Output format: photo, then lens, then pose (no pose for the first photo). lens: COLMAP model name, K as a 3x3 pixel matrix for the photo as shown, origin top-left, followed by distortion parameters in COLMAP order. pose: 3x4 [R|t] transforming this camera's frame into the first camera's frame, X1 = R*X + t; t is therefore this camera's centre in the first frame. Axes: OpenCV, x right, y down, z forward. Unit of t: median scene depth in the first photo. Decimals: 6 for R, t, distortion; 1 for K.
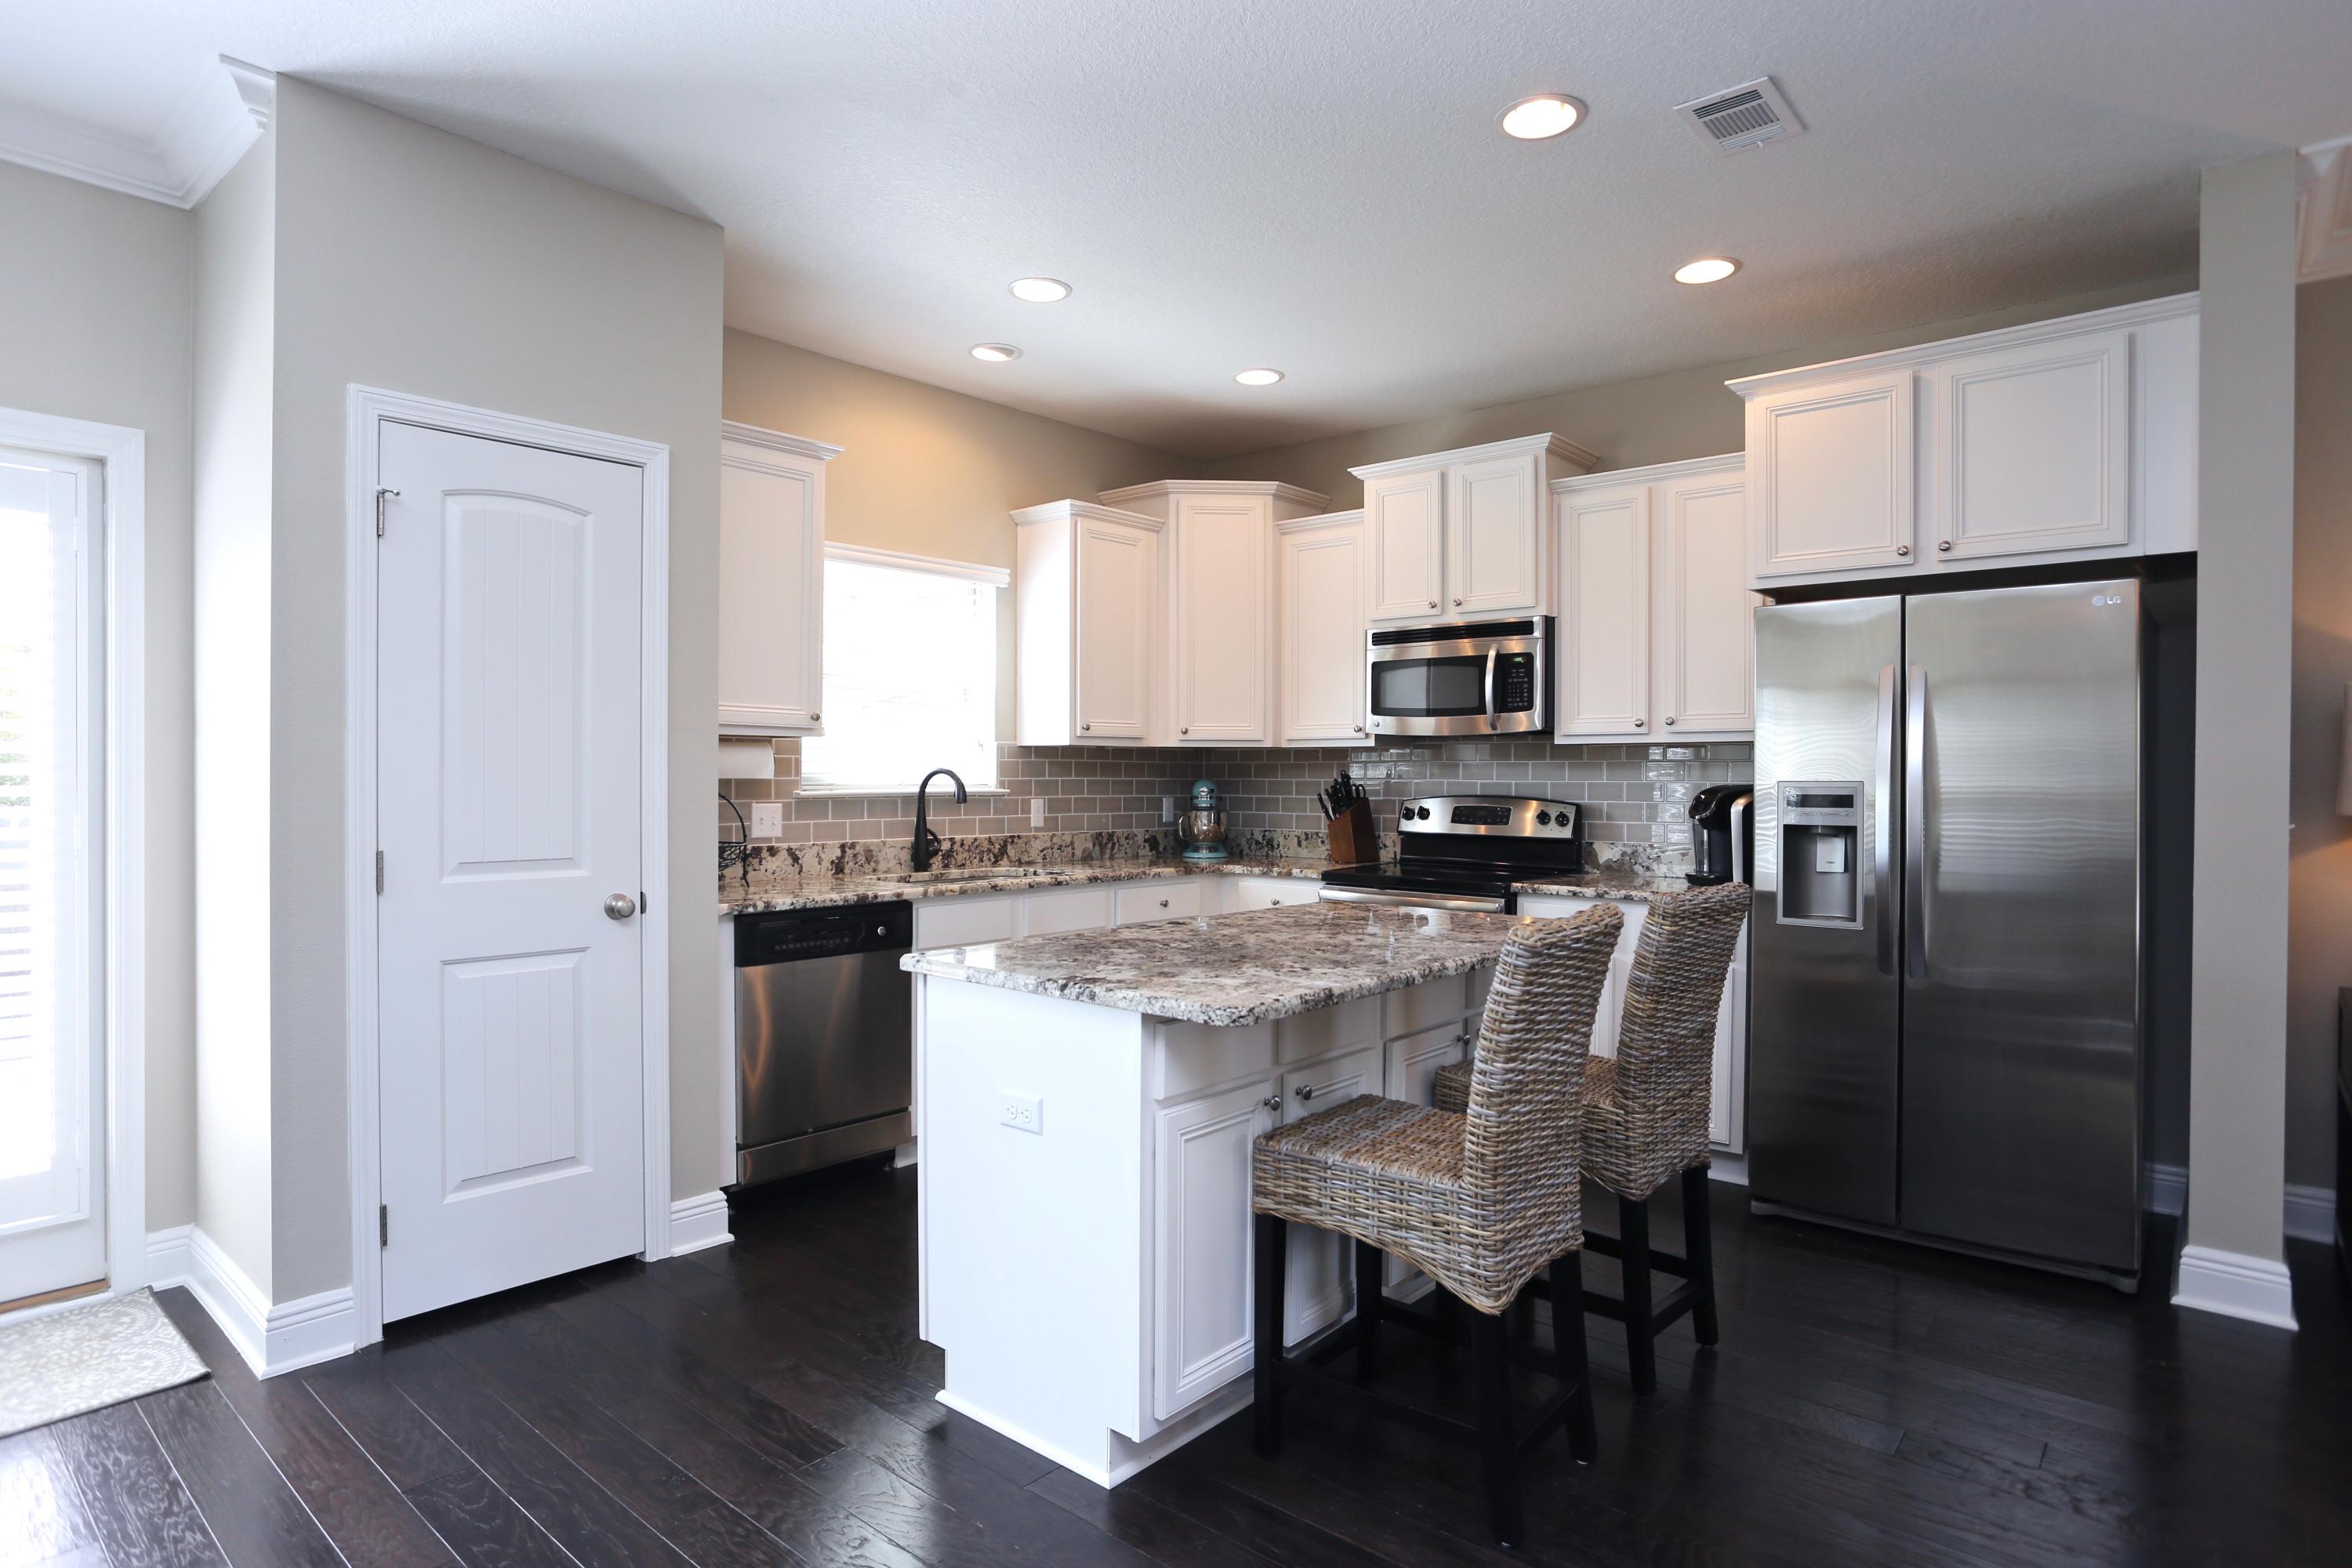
lens RADIAL K [[1277.7, 0, 1176.0], [0, 1277.7, 784.0], [0, 0, 1]] dist [-0.067836, 0.040580]
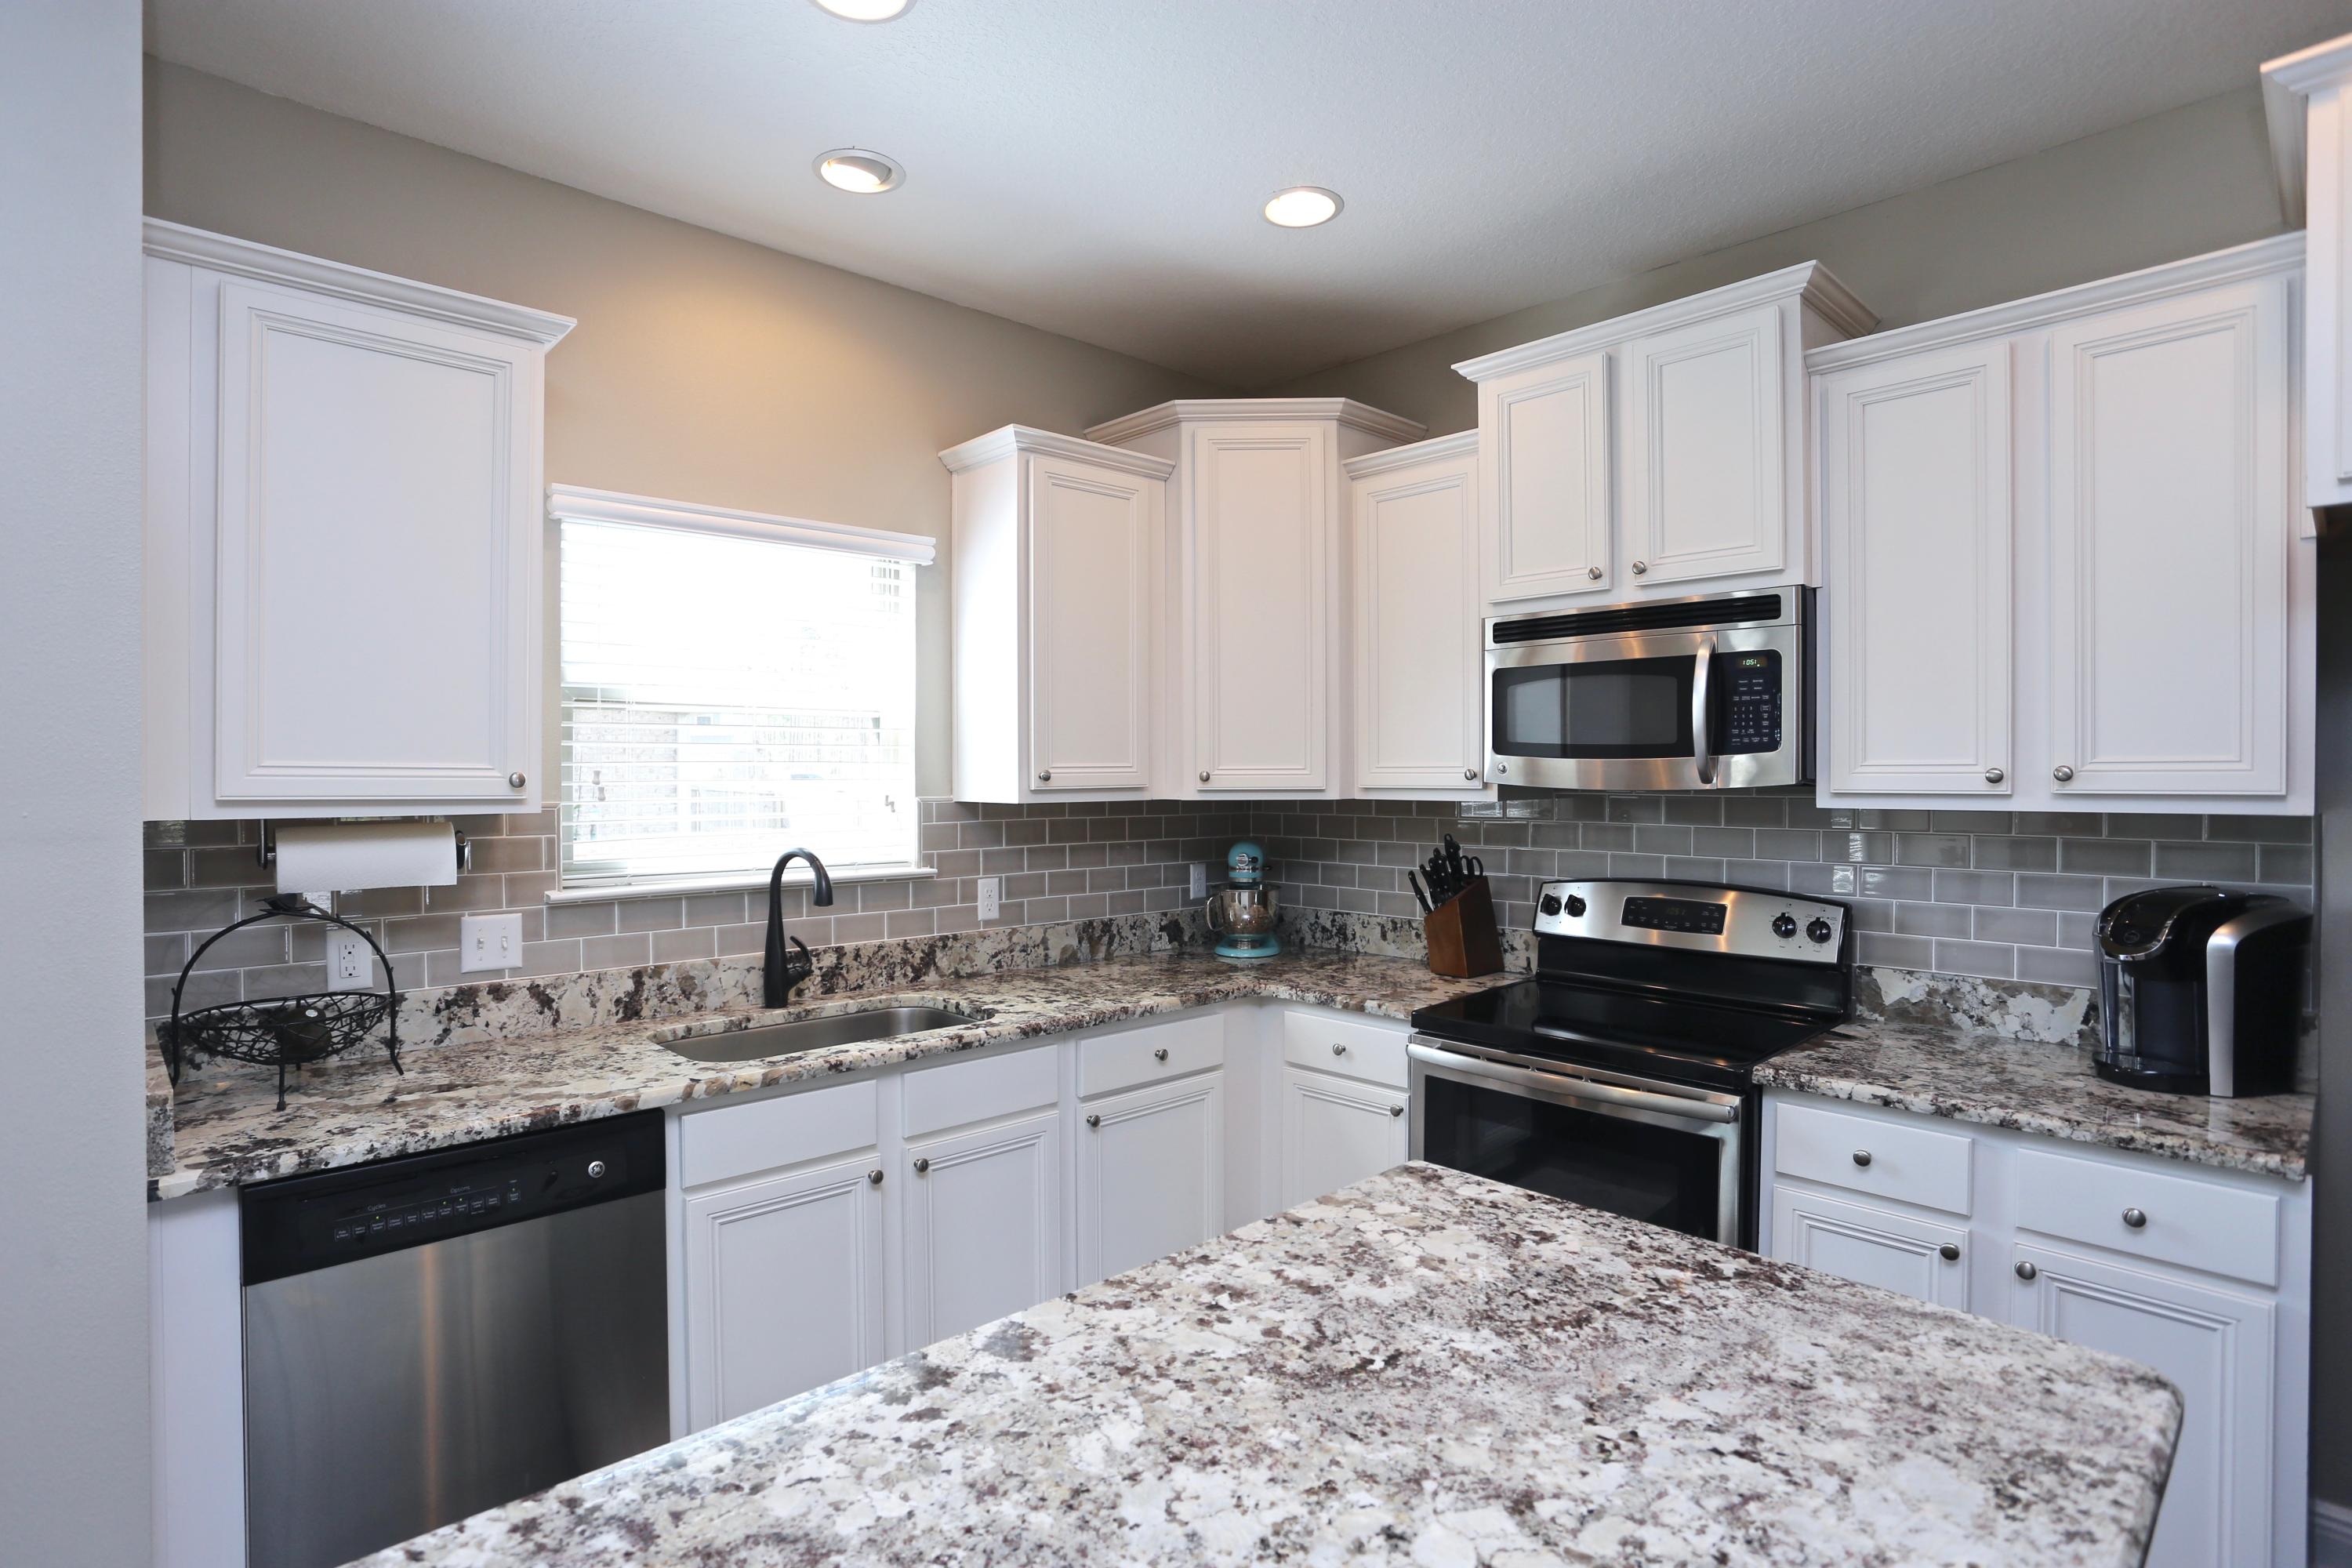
lens RADIAL K [[1188.7, 0, 1176.0], [0, 1188.7, 784.0], [0, 0, 1]] dist [-0.079852, 0.064176]
pose [[0.995008, -0.004712, -0.099682, 0.058196], [0.004819, 0.999988, 0.000824, -0.041971], [0.099677, -0.001301, 0.995019, 0.419899]]
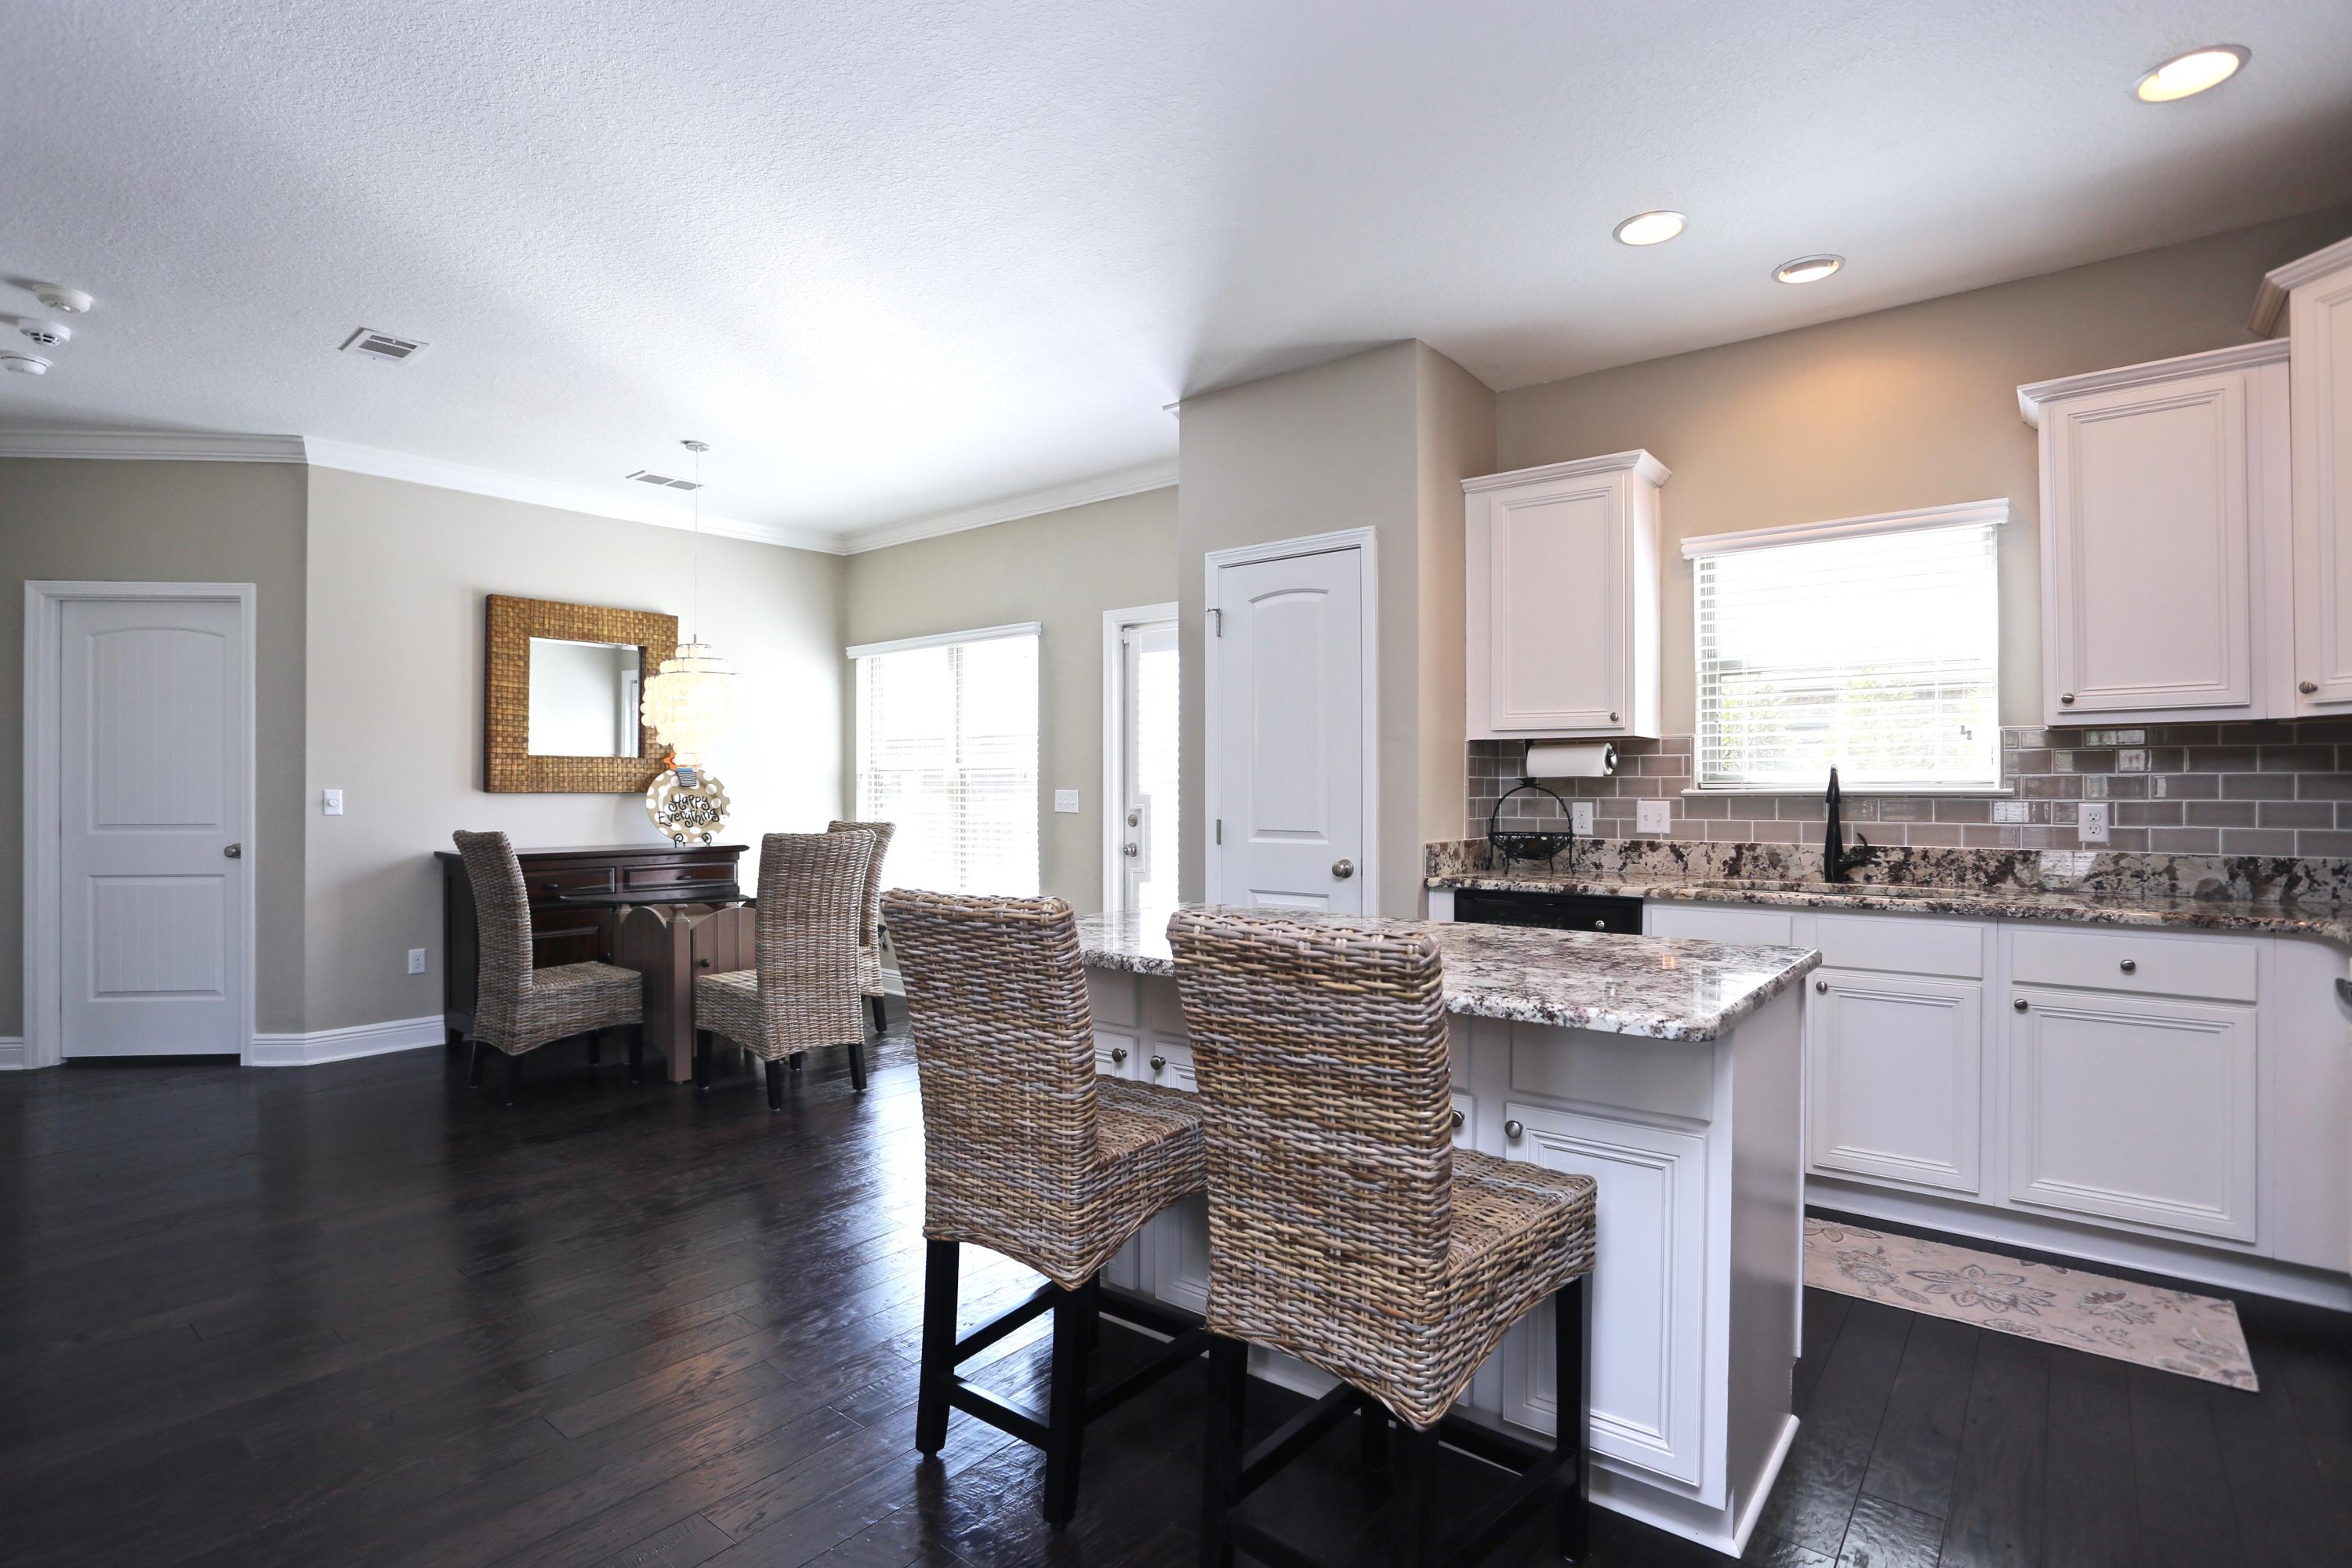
lens RADIAL K [[1149.7, 0, 1165.2], [0, 1149.7, 783.8], [0, 0, 1]] dist [-0.071537, 0.031046]
pose [[0.032093, -0.007958, -0.999453, 0.537991], [-0.006603, 0.999945, -0.008174, 0.010370], [0.999463, 0.006862, 0.032038, 0.506195]]
